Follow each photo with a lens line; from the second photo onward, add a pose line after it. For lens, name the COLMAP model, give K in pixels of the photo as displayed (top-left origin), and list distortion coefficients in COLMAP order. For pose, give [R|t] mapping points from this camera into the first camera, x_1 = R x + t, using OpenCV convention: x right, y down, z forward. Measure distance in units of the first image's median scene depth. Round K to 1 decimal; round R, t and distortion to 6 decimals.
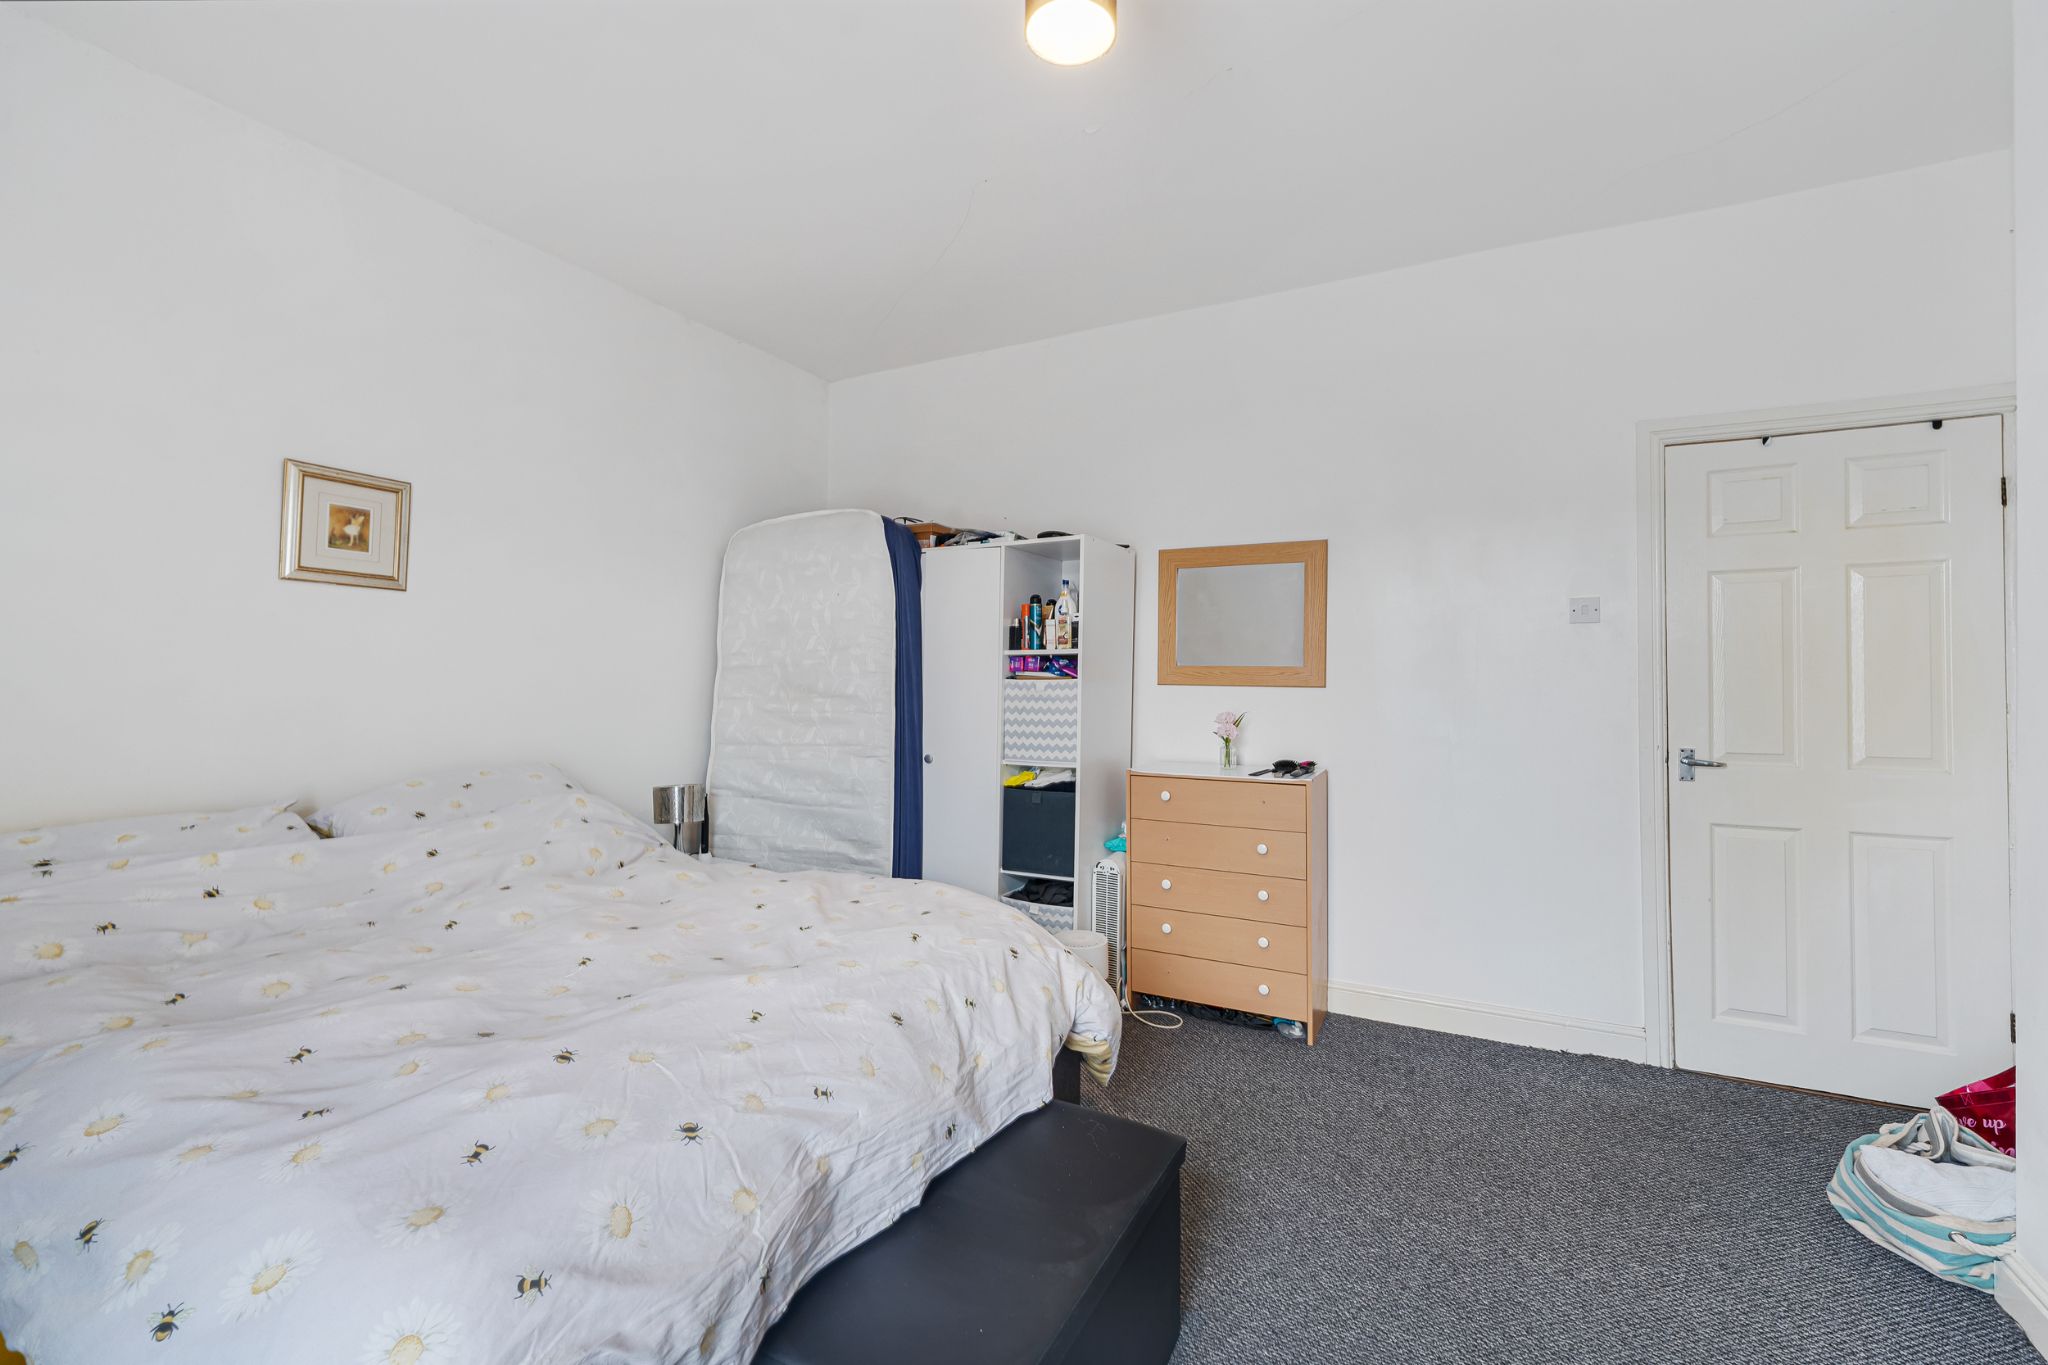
lens RADIAL K [[837.0, 0, 1028.1], [0, 837.0, 666.9], [0, 0, 1]] dist [-0.002496, 0.000022]
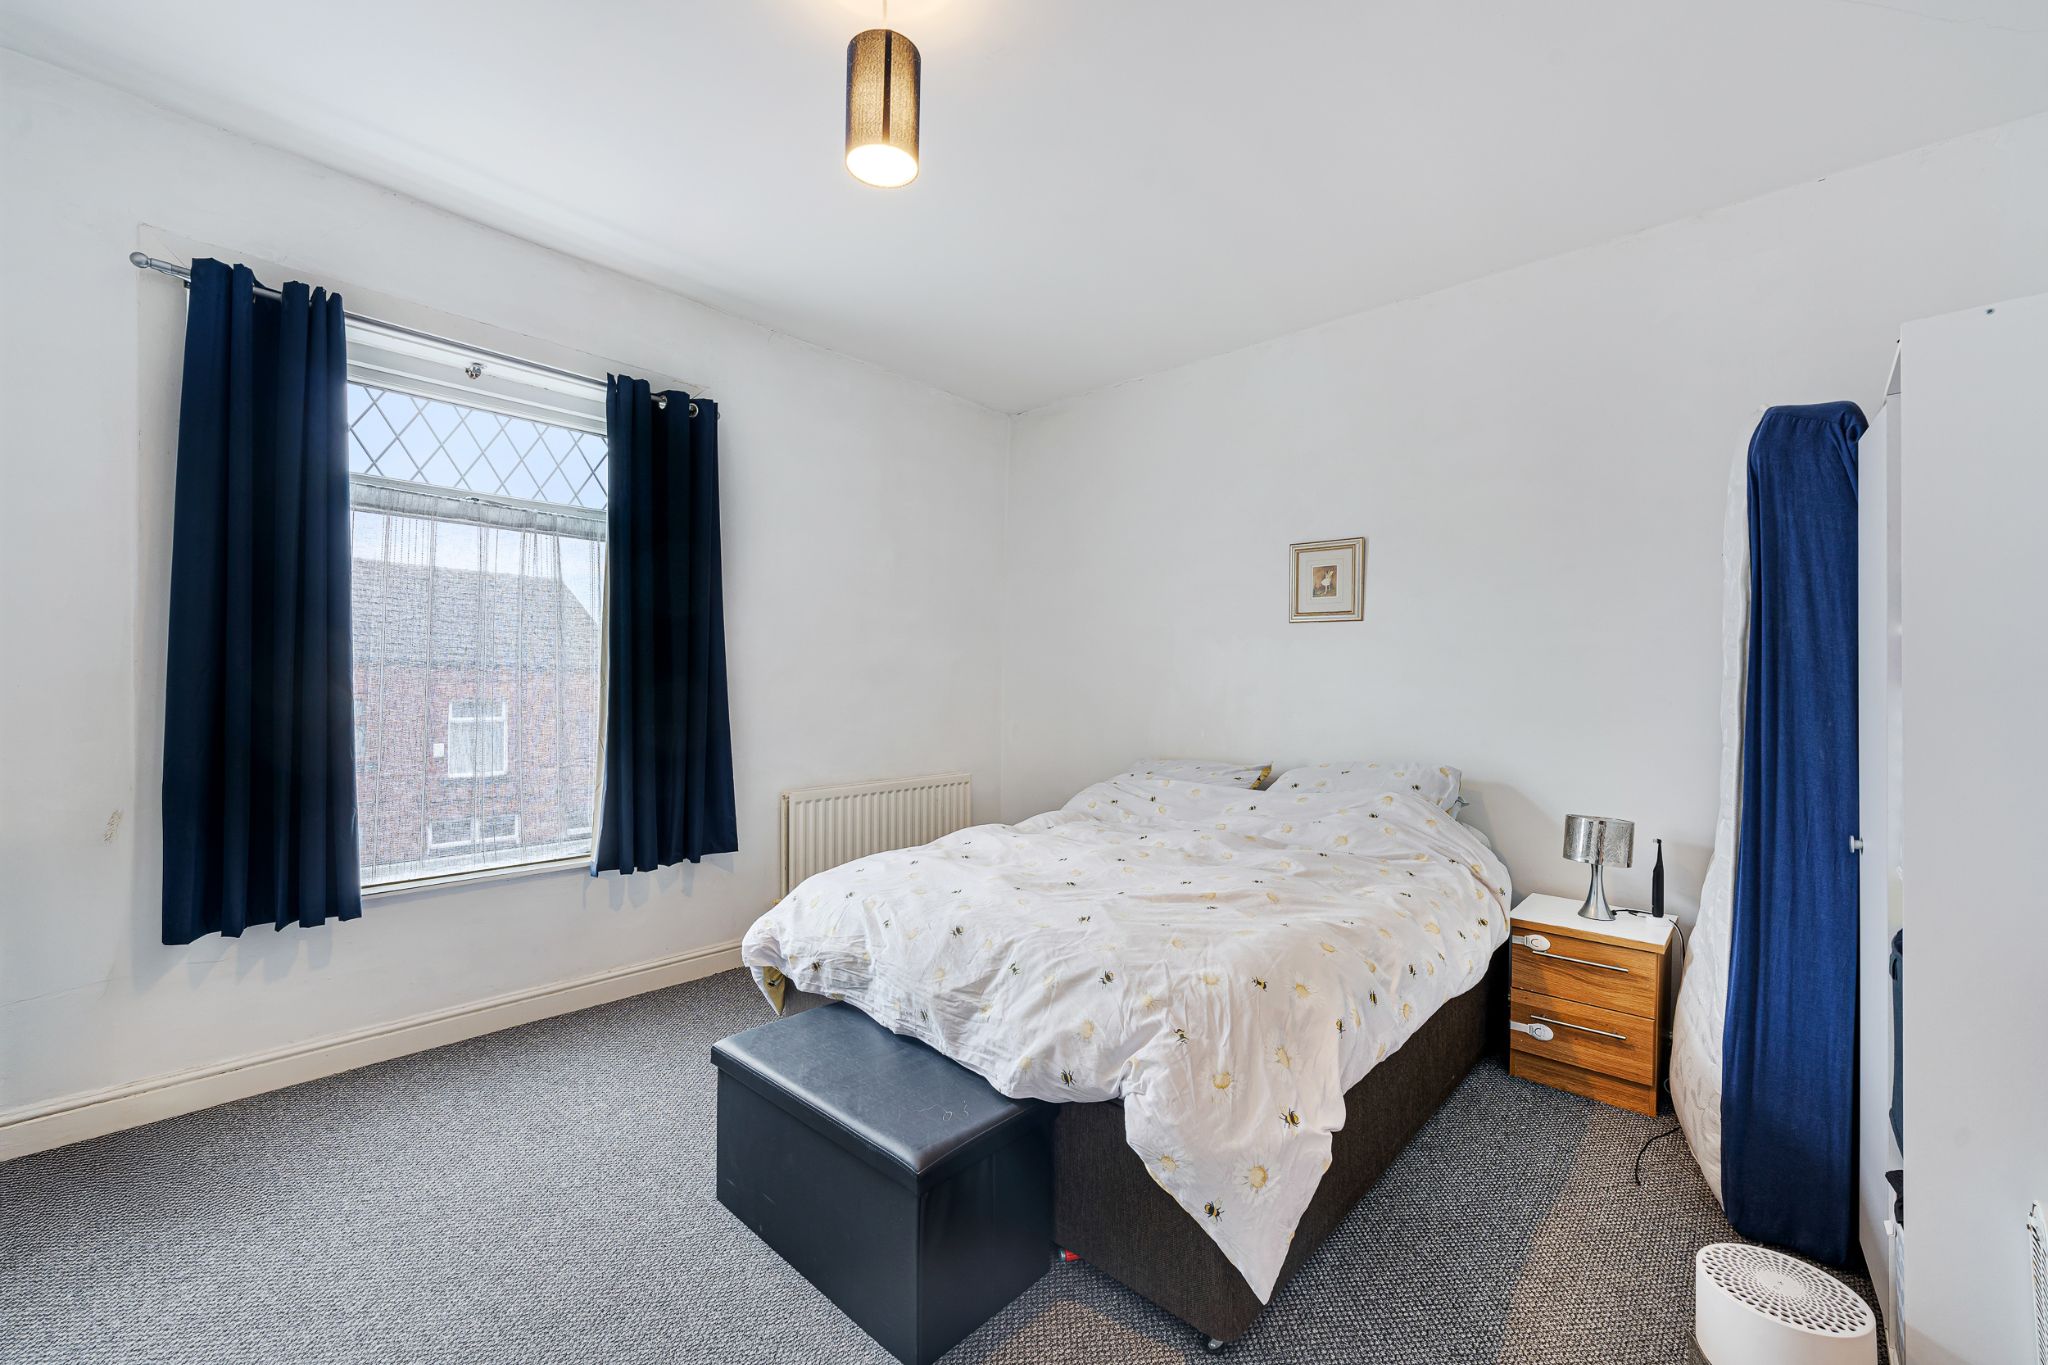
lens RADIAL K [[837.0, 0, 1025.3], [0, 837.0, 678.4], [0, 0, 1]] dist [-0.002496, 0.000022]
pose [[-0.232302, -0.011932, -0.972571, 0.857678], [0.002508, 0.999914, -0.012867, 0.019040], [0.972640, -0.005428, -0.232252, 1.060756]]
